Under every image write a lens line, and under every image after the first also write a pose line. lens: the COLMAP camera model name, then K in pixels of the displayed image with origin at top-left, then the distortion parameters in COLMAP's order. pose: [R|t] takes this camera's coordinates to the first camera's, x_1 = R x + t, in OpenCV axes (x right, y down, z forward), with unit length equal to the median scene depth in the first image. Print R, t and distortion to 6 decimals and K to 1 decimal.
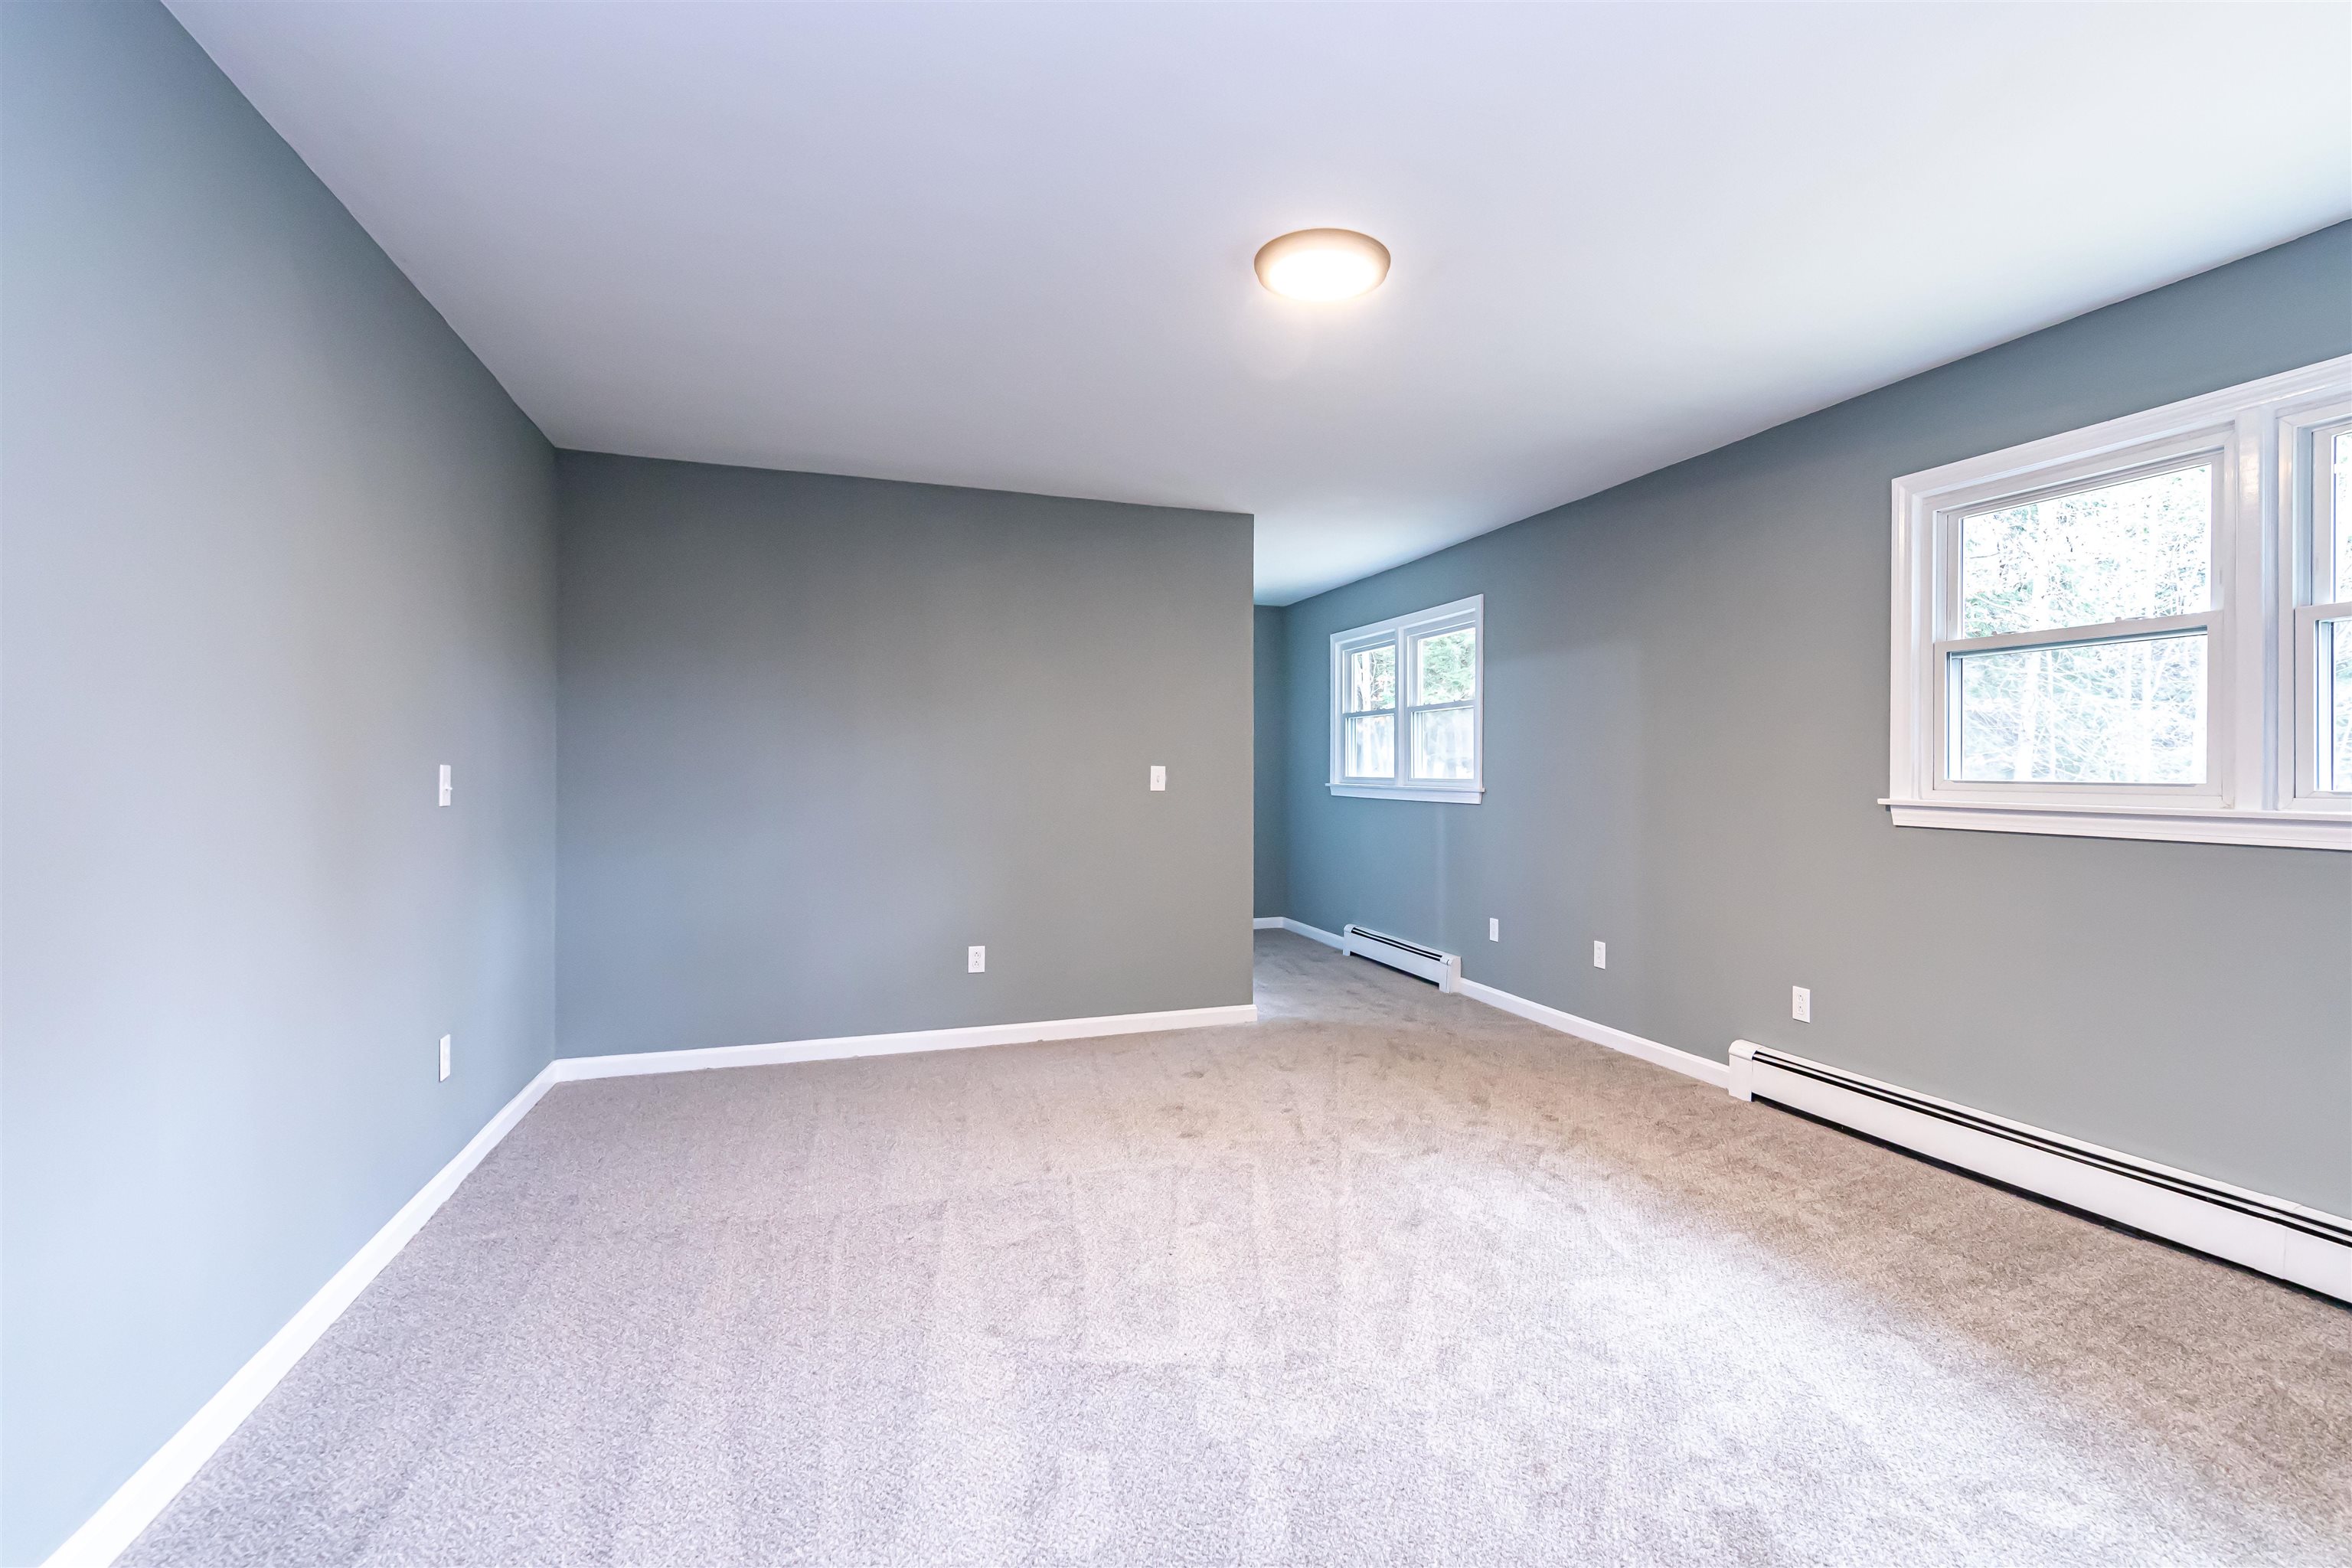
lens RADIAL K [[1044.3, 0, 1176.0], [0, 1044.3, 784.0], [0, 0, 1]] dist [-0.001052, -0.000123]
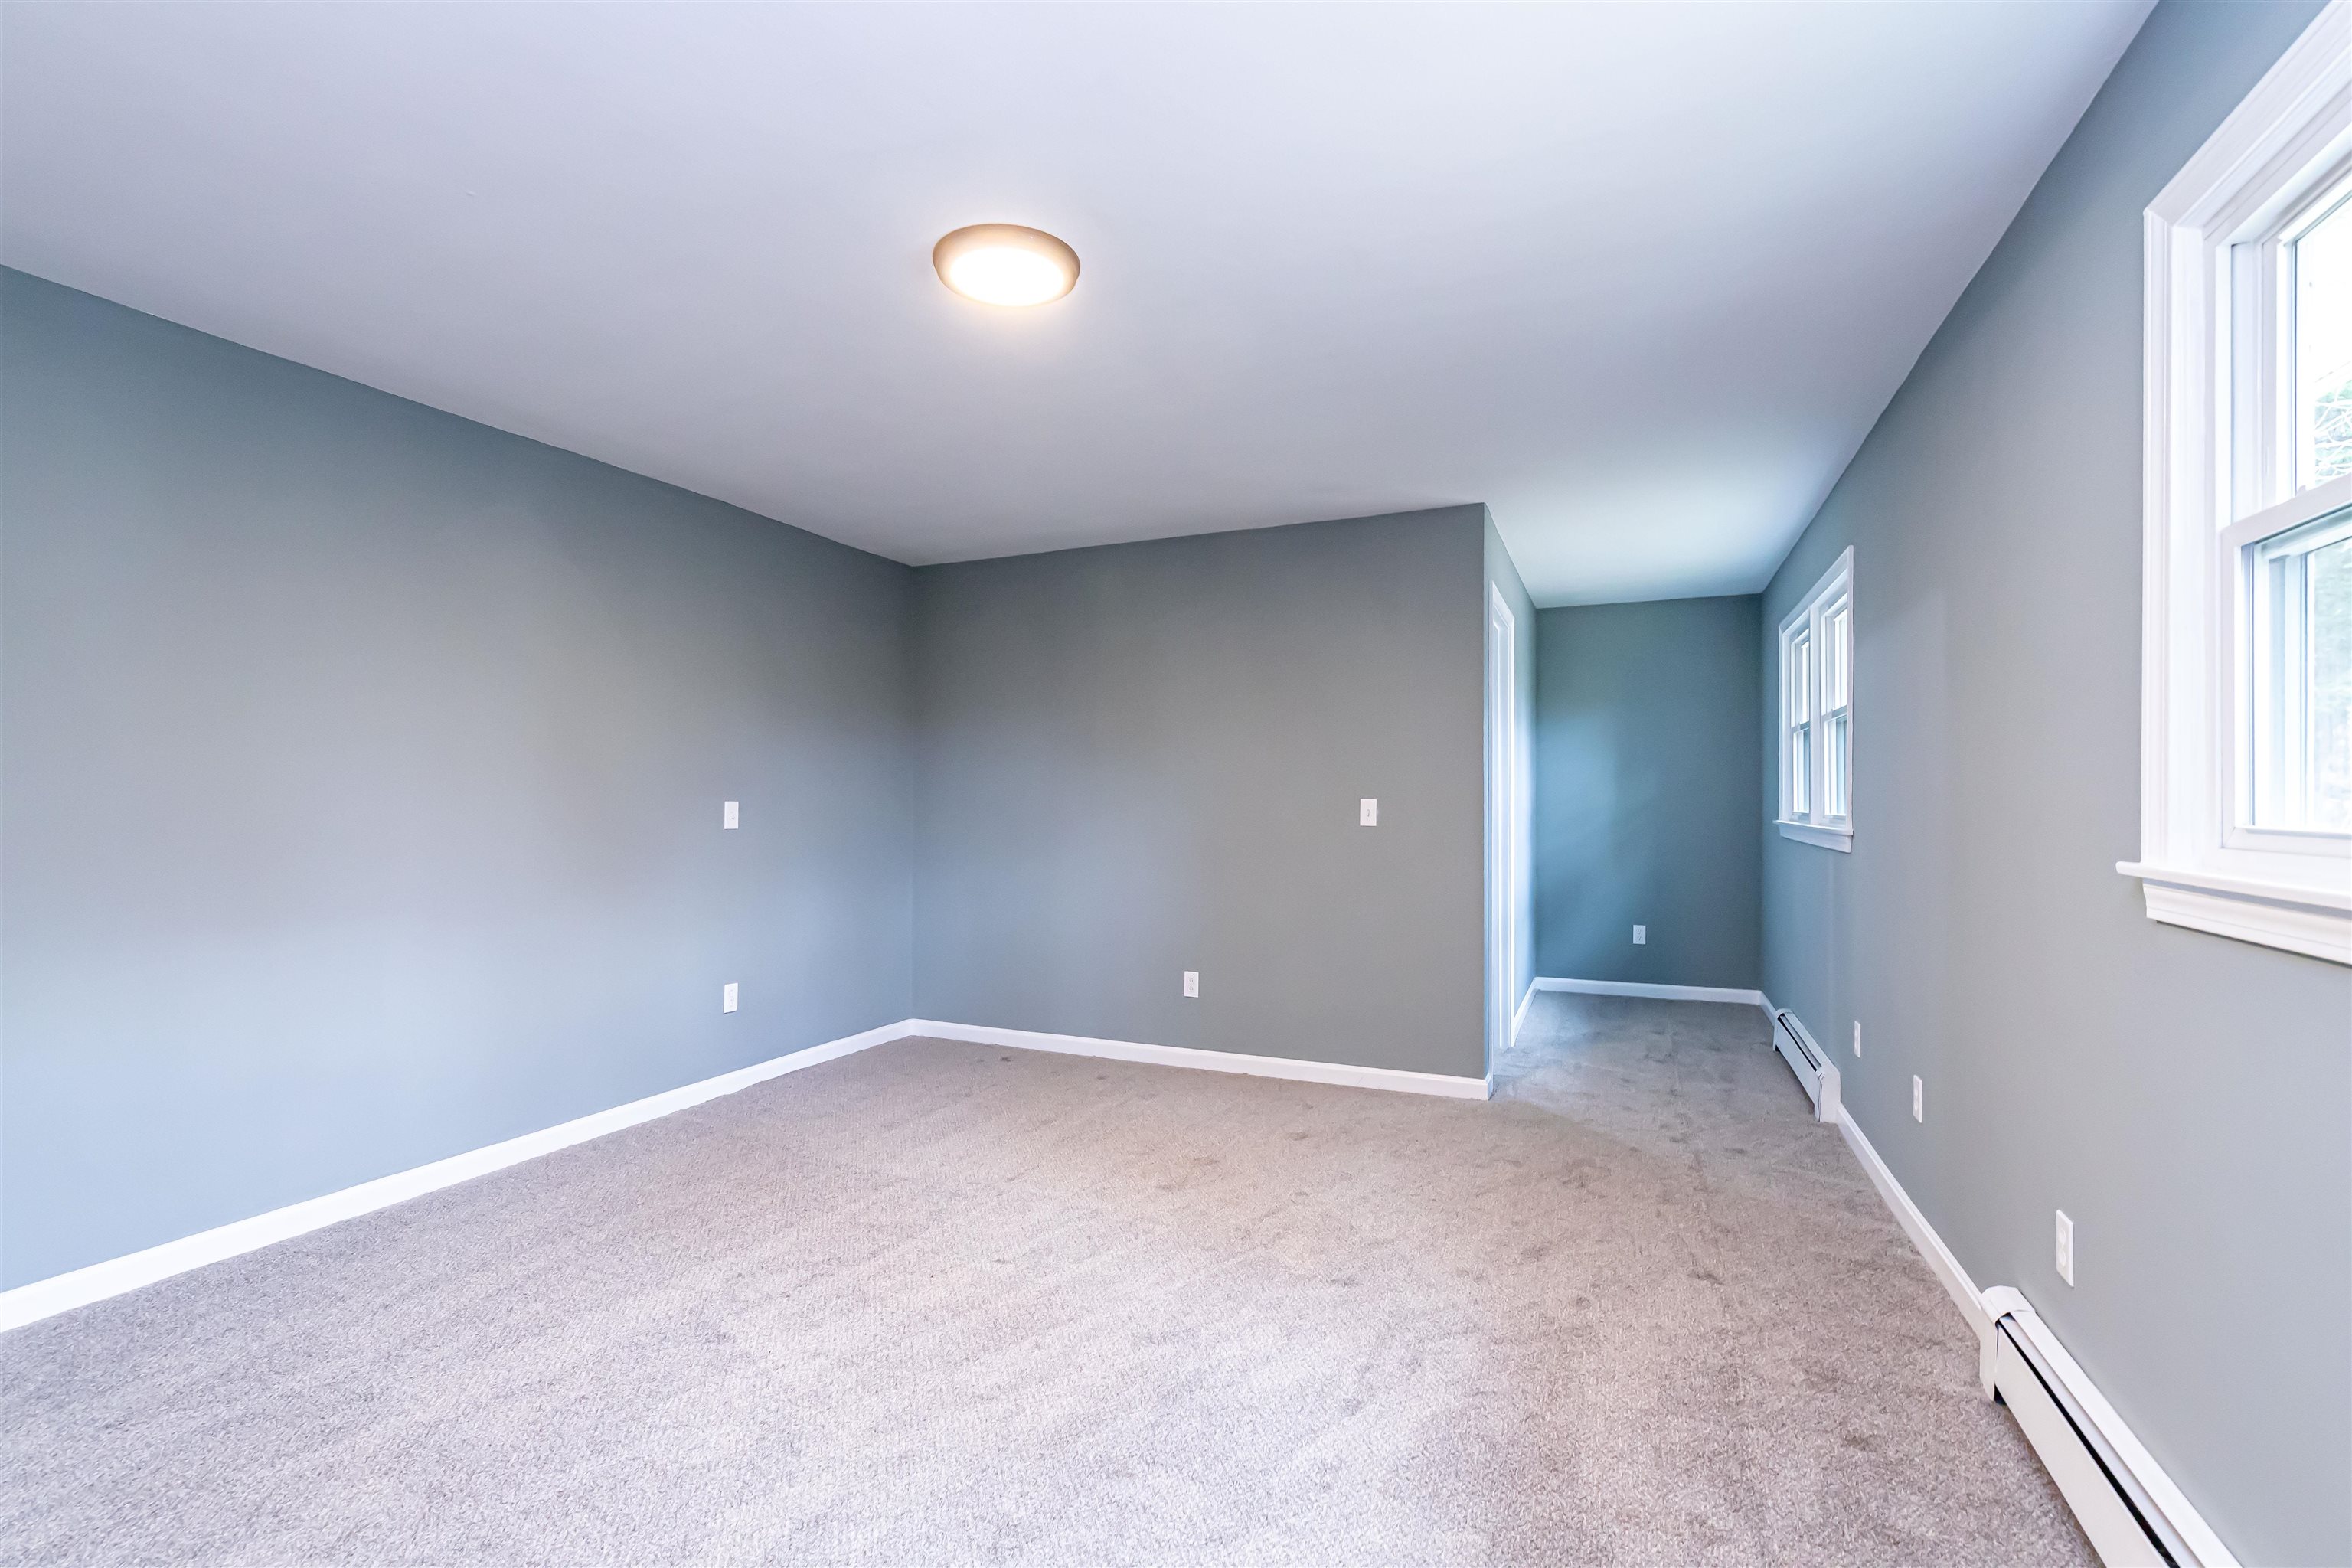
lens RADIAL K [[998.5, 0, 1140.2], [0, 998.5, 795.3], [0, 0, 1]] dist [0.002312, 0.000225]
pose [[0.731495, -0.005123, -0.681828, 0.627339], [-0.007536, 0.999850, -0.015598, -0.007553], [0.681805, 0.016548, 0.731346, 0.316133]]
